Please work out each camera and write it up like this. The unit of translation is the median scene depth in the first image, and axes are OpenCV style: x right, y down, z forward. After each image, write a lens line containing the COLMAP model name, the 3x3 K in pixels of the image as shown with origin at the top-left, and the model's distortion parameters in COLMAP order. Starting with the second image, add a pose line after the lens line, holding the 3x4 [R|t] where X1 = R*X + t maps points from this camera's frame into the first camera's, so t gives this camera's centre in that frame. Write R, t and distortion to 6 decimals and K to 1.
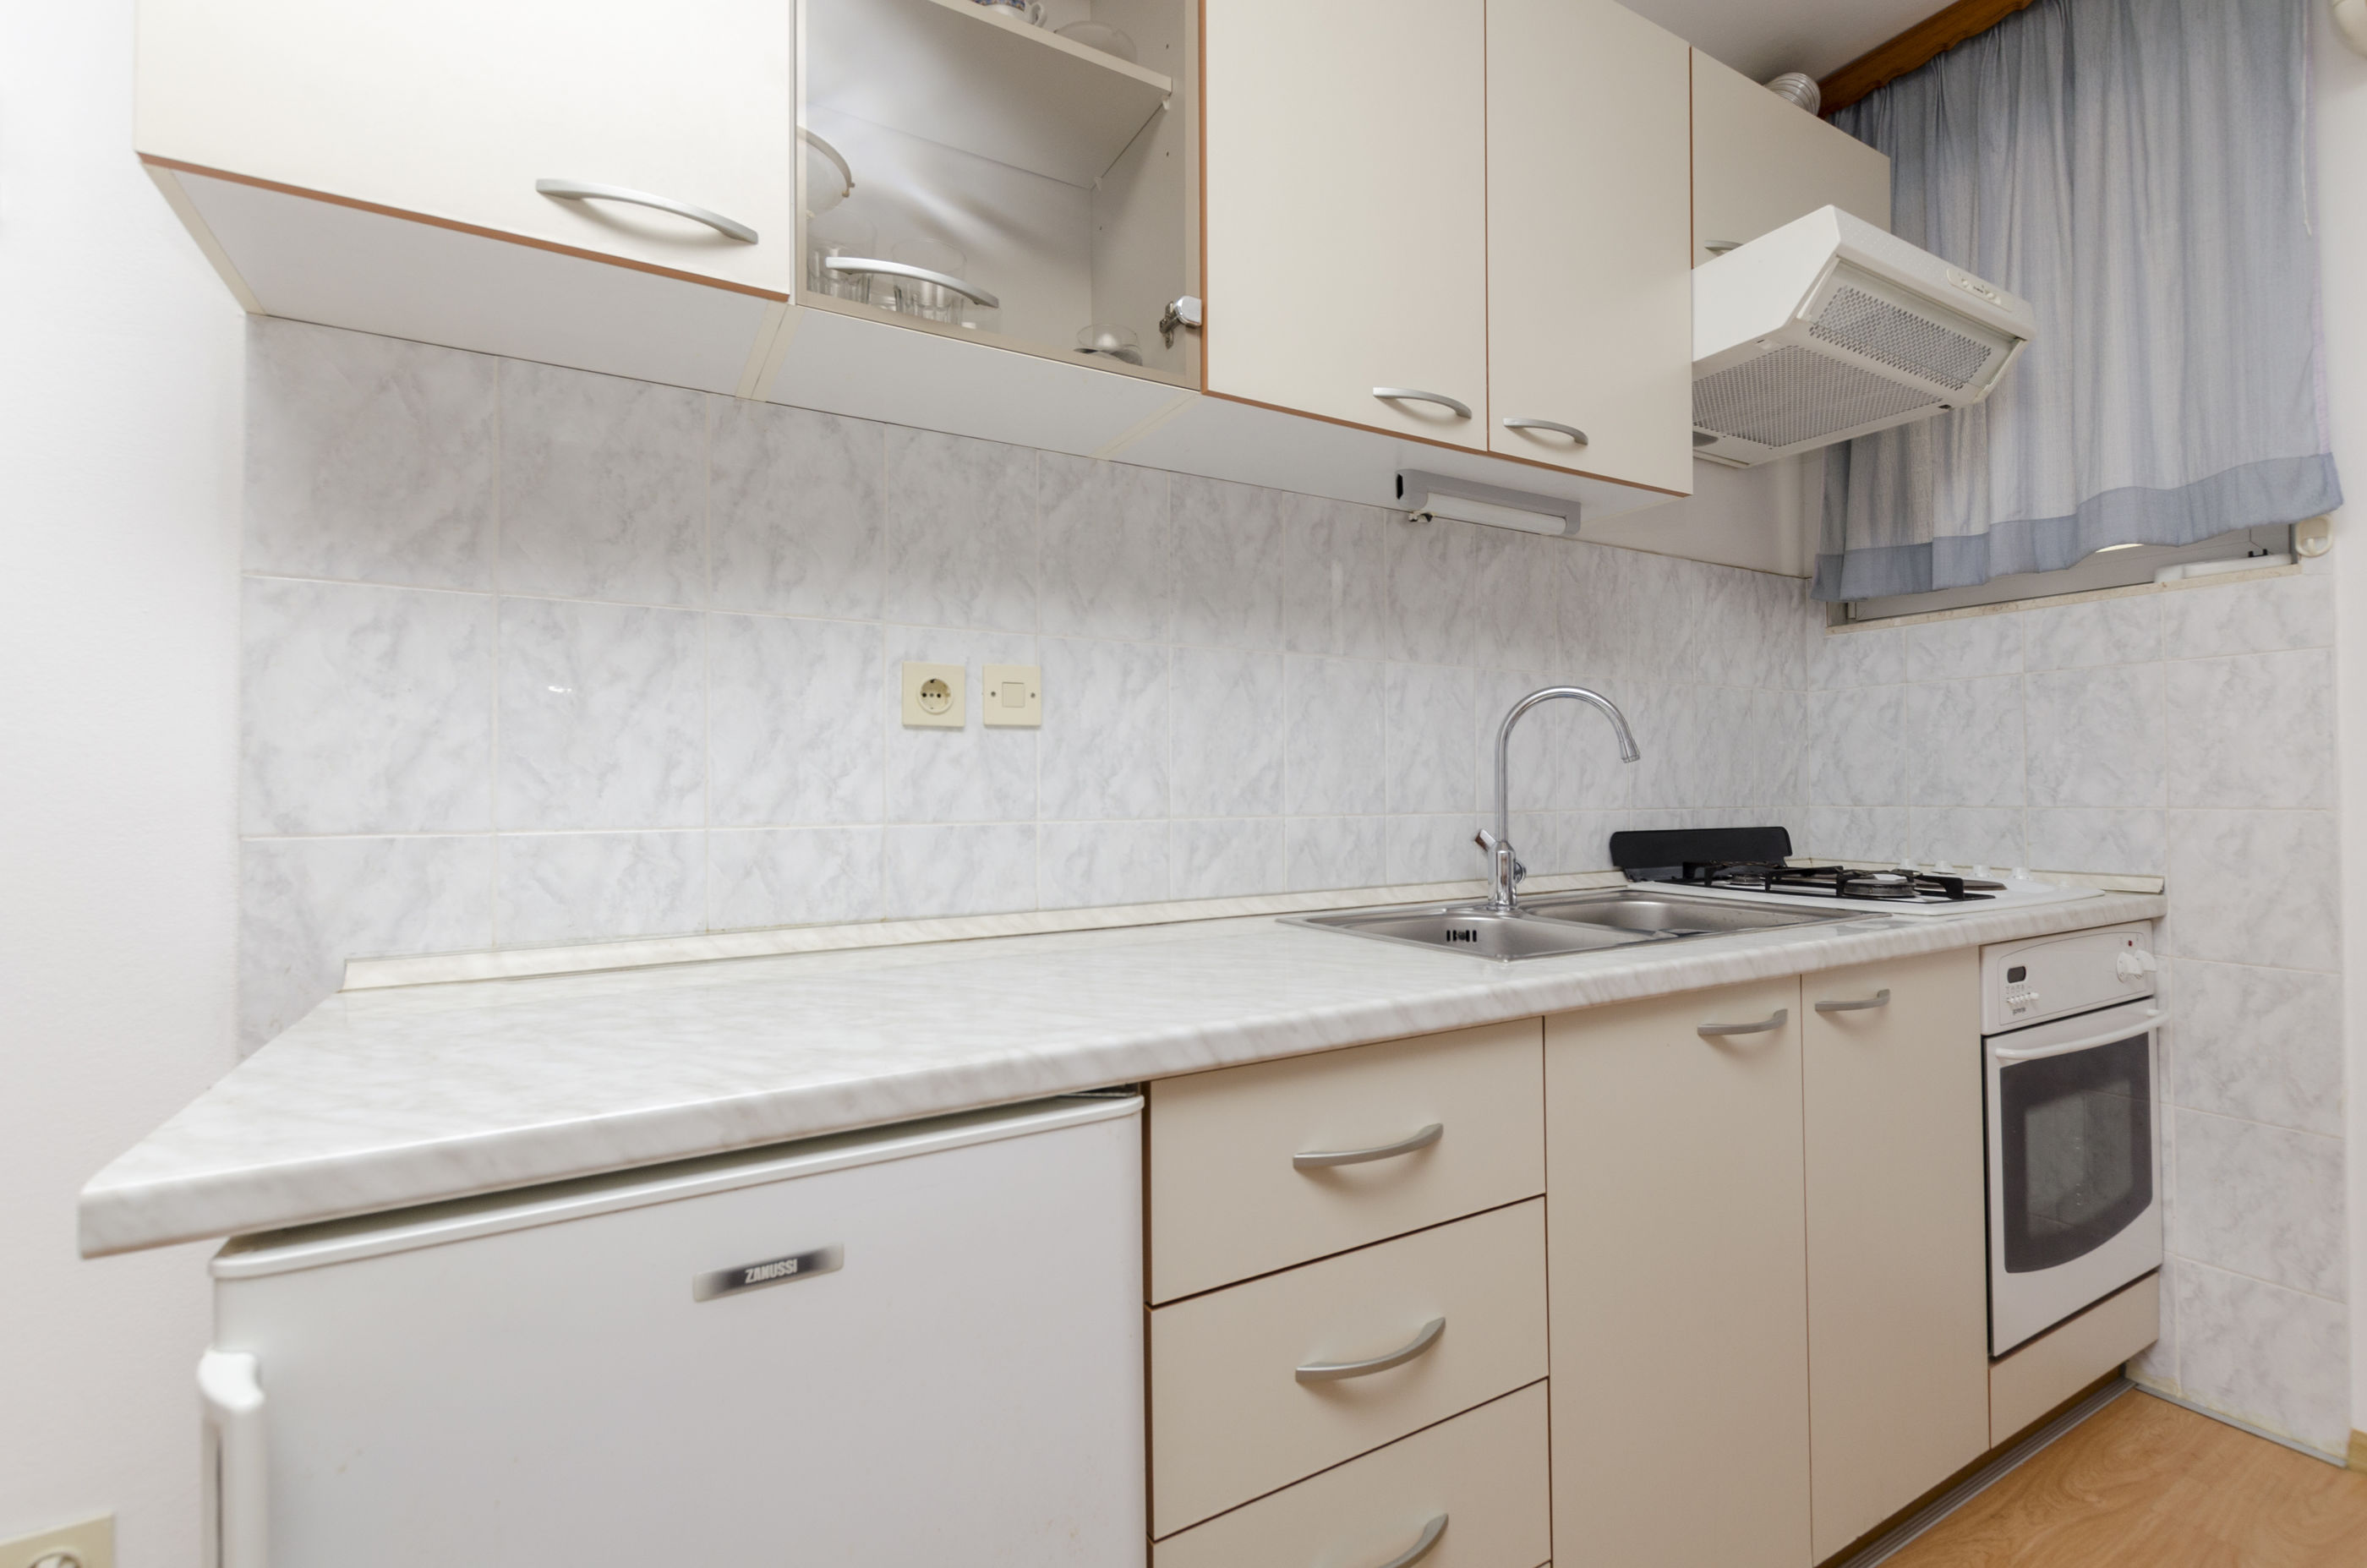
lens RADIAL K [[1032.5, 0, 1183.5], [0, 1032.5, 784.0], [0, 0, 1]] dist [0.010987, -0.005919]
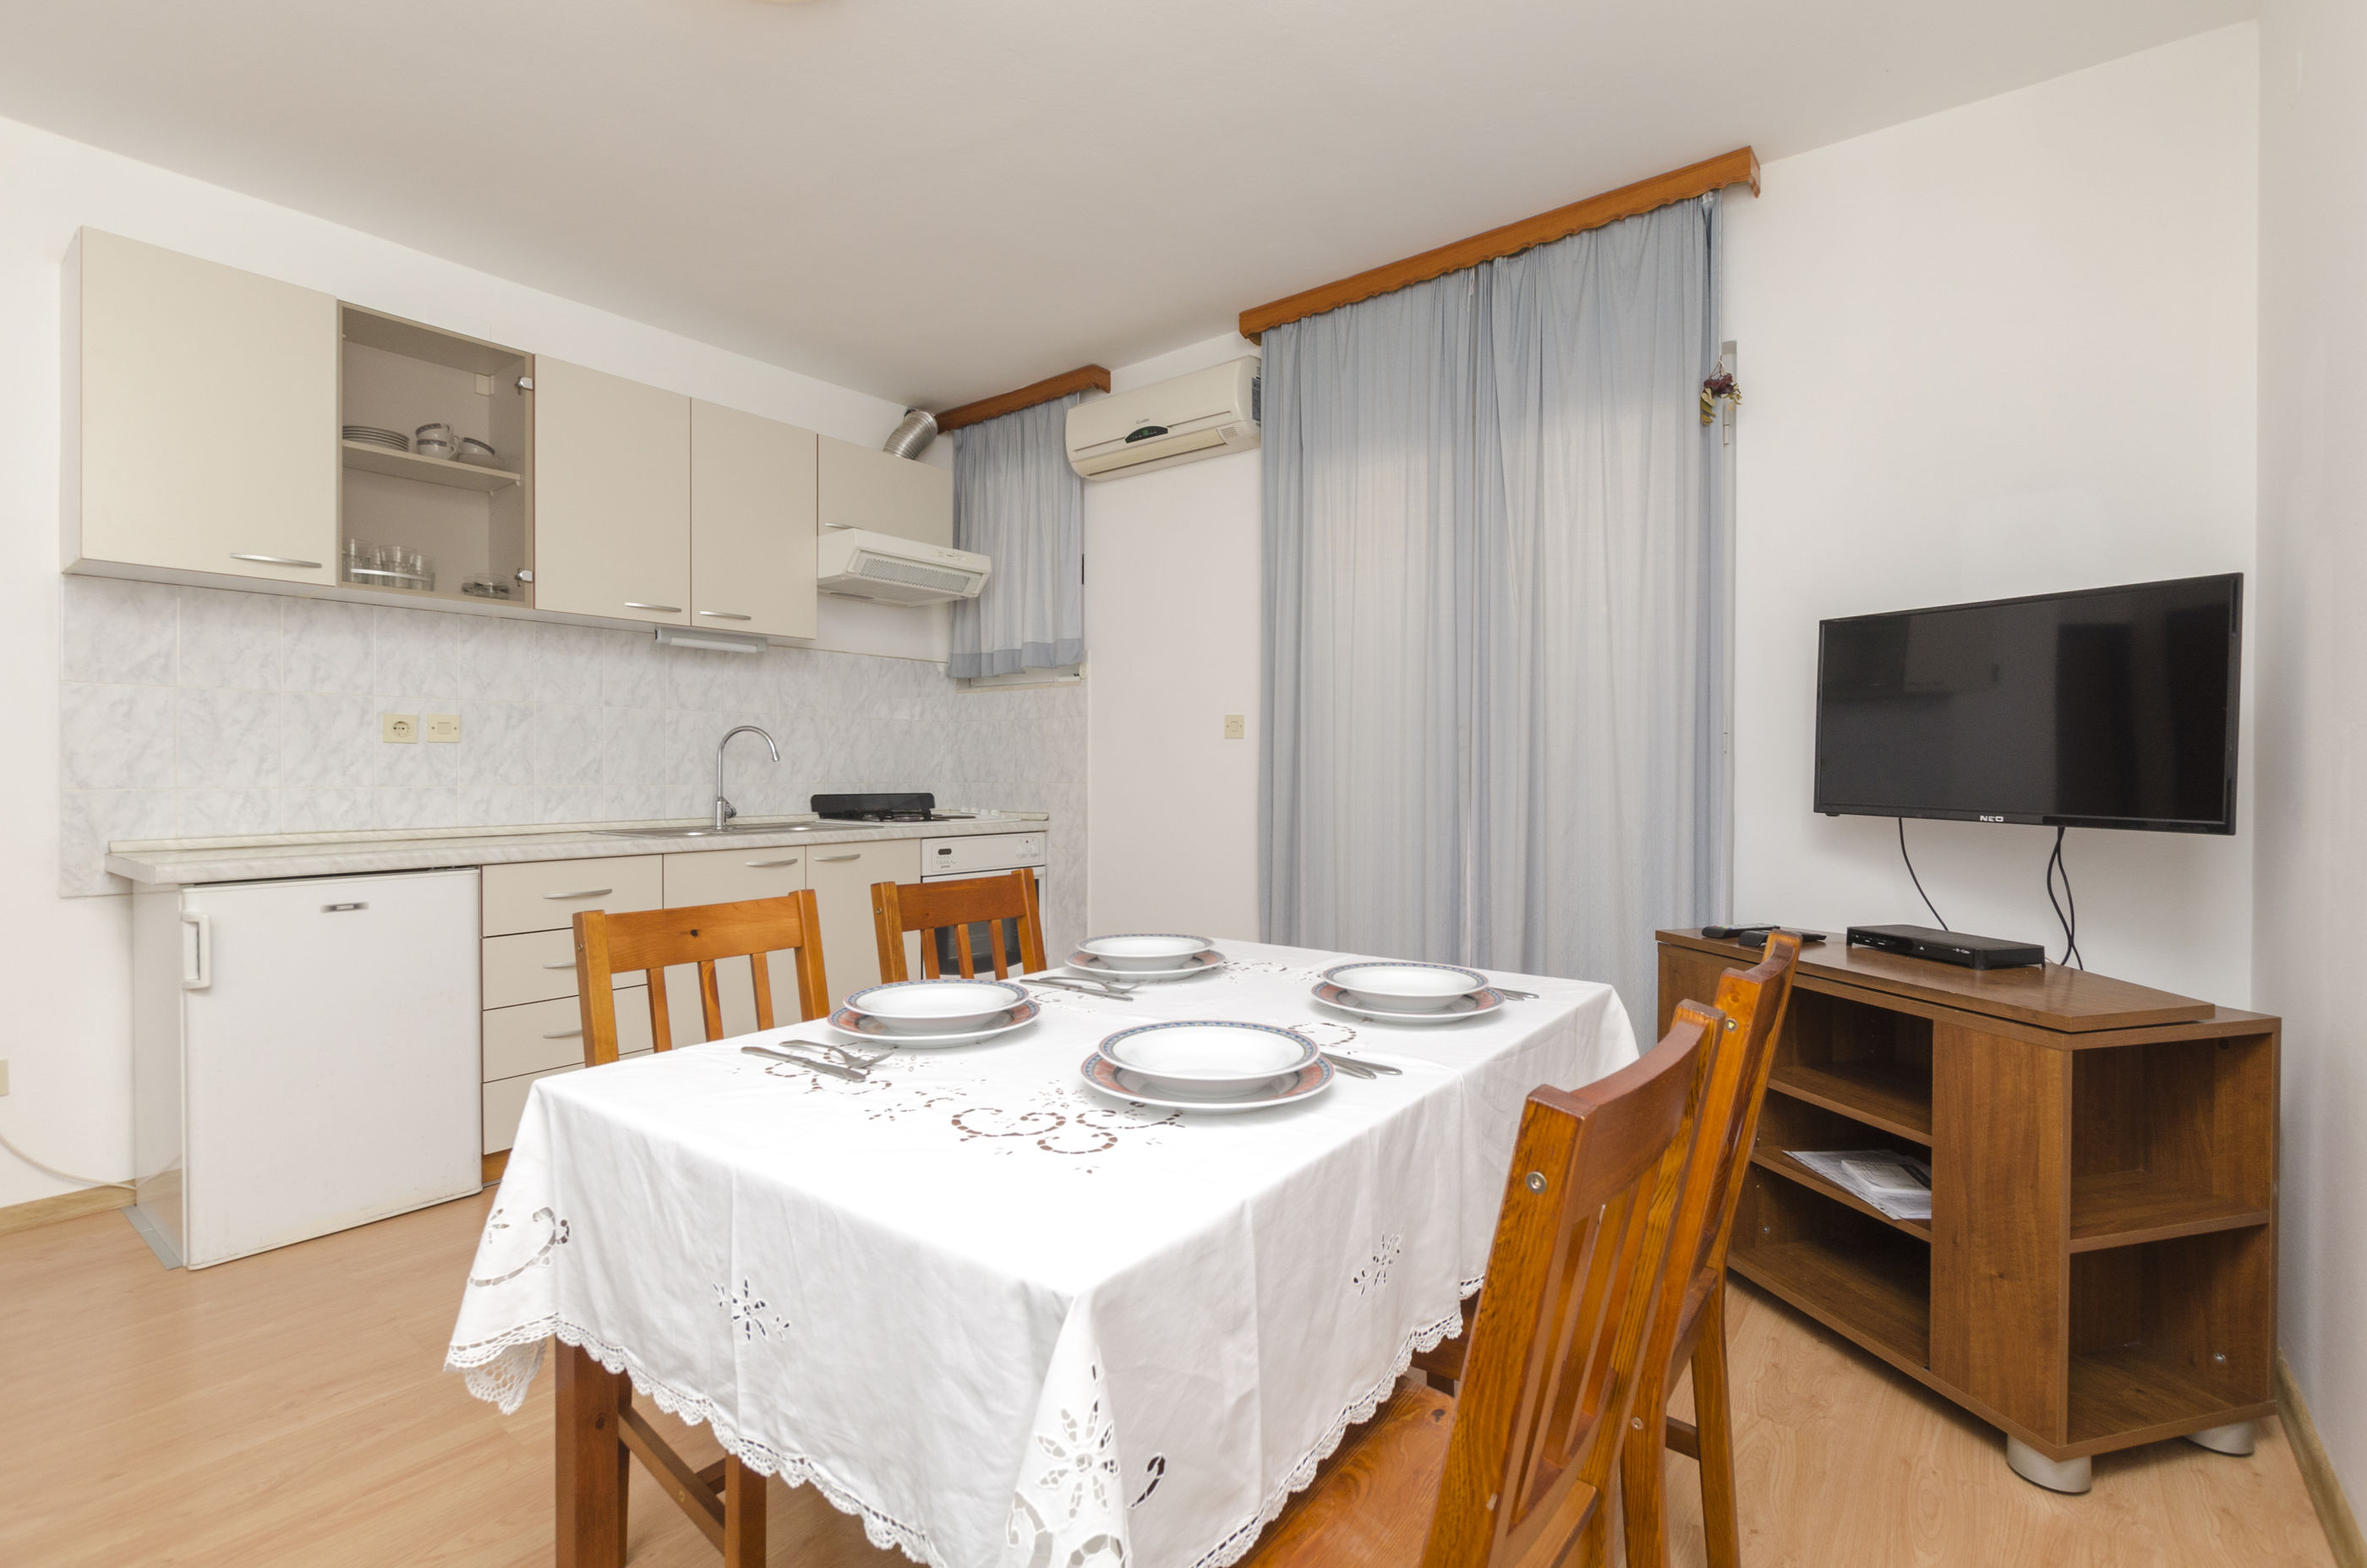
lens RADIAL K [[1087.2, 0, 1183.5], [0, 1087.2, 784.0], [0, 0, 1]] dist [-0.000058, -0.000089]
pose [[0.927562, 0.002111, 0.373663, 0.416026], [-0.008470, 0.999846, 0.015377, -0.016778], [-0.373573, -0.017428, 0.927437, -1.673085]]
